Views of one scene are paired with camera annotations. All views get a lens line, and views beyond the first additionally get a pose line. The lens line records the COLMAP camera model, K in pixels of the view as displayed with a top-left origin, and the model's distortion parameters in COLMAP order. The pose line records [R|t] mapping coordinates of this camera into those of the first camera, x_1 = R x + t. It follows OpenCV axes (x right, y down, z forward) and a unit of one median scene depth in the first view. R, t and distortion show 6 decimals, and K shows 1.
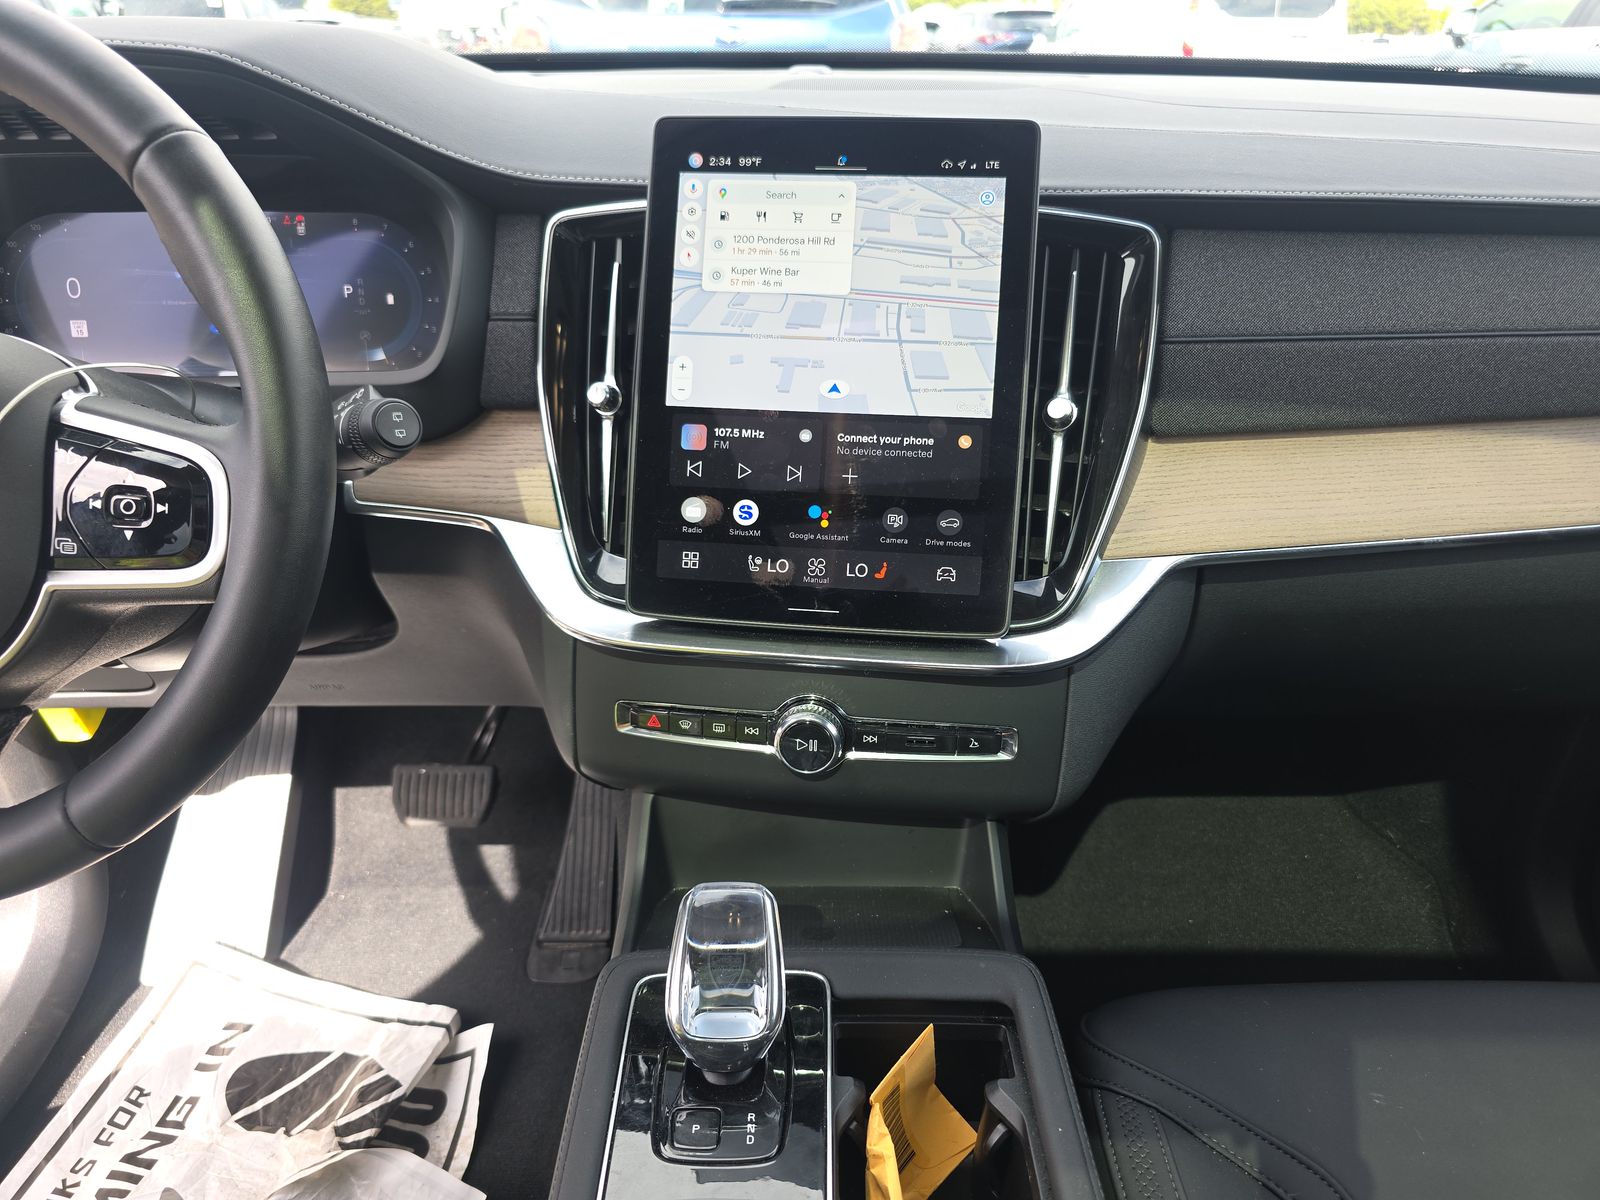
lens RADIAL K [[1057.7, 0, 866.8], [0, 1057.7, 617.3], [0, 0, 1]] dist [0.007032, -0.017695]
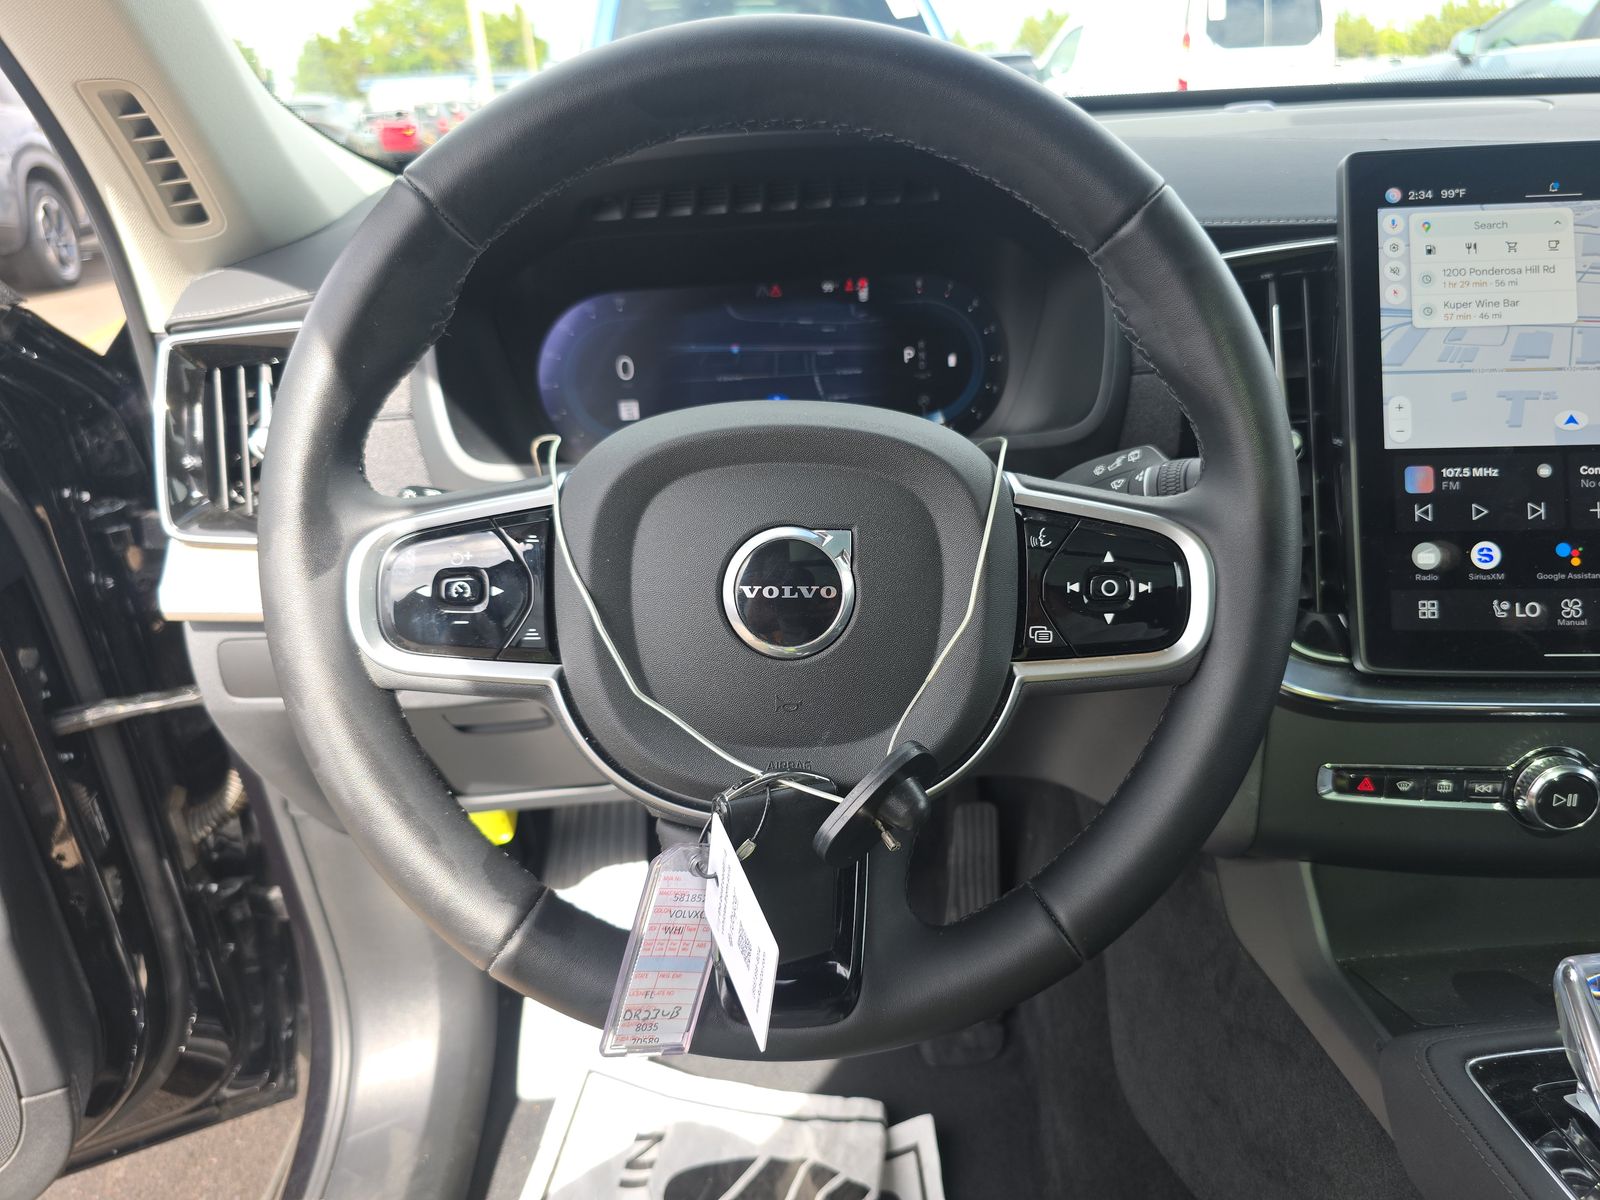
lens RADIAL K [[1057.7, 0, 803.7], [0, 1057.7, 597.2], [0, 0, 1]] dist [0.007032, -0.017695]
pose [[0.998104, -0.061520, -0.001733, -0.719529], [0.061316, 0.996425, -0.058116, -0.044277], [0.005302, 0.057900, 0.998308, 0.057253]]
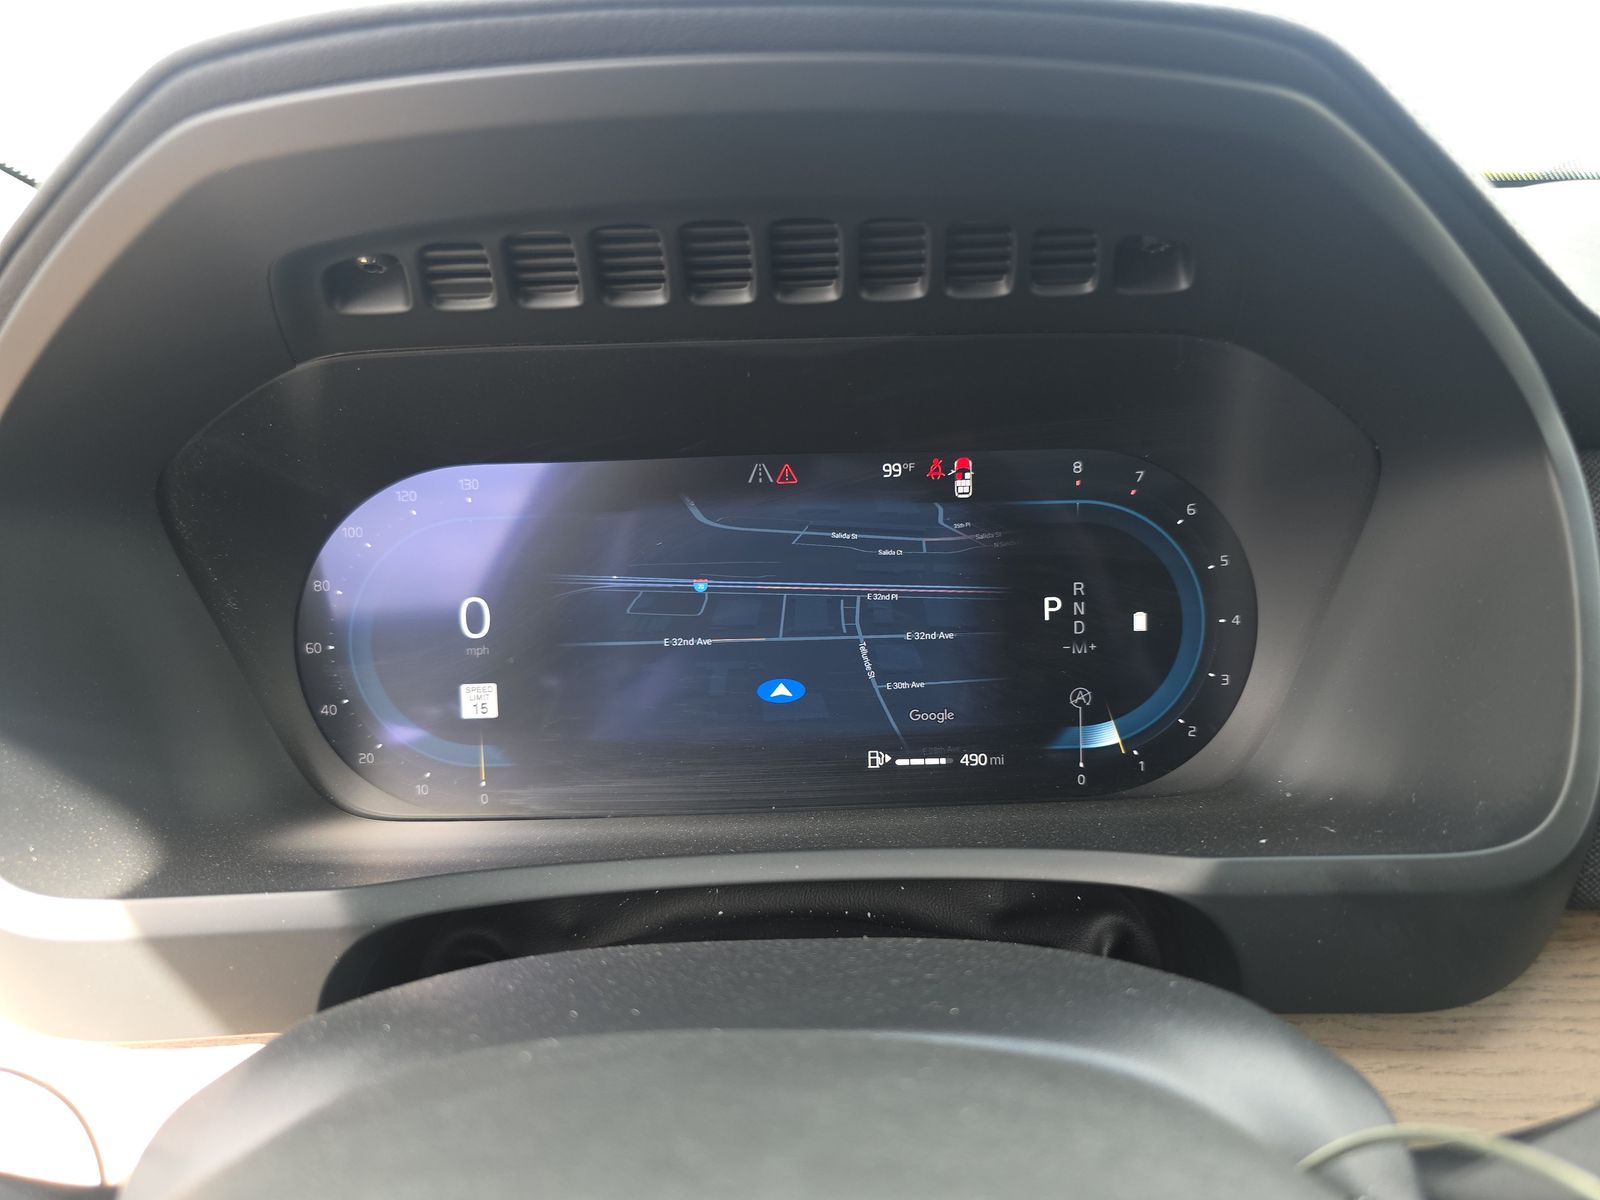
lens RADIAL K [[1057.7, 0, 803.9], [0, 1057.7, 595.9], [0, 0, 1]] dist [0.007032, -0.017695]
pose [[0.999546, -0.027961, -0.011263, -0.717650], [0.025579, 0.984424, -0.173940, -0.281582], [0.015951, 0.173573, 0.984692, 0.639765]]
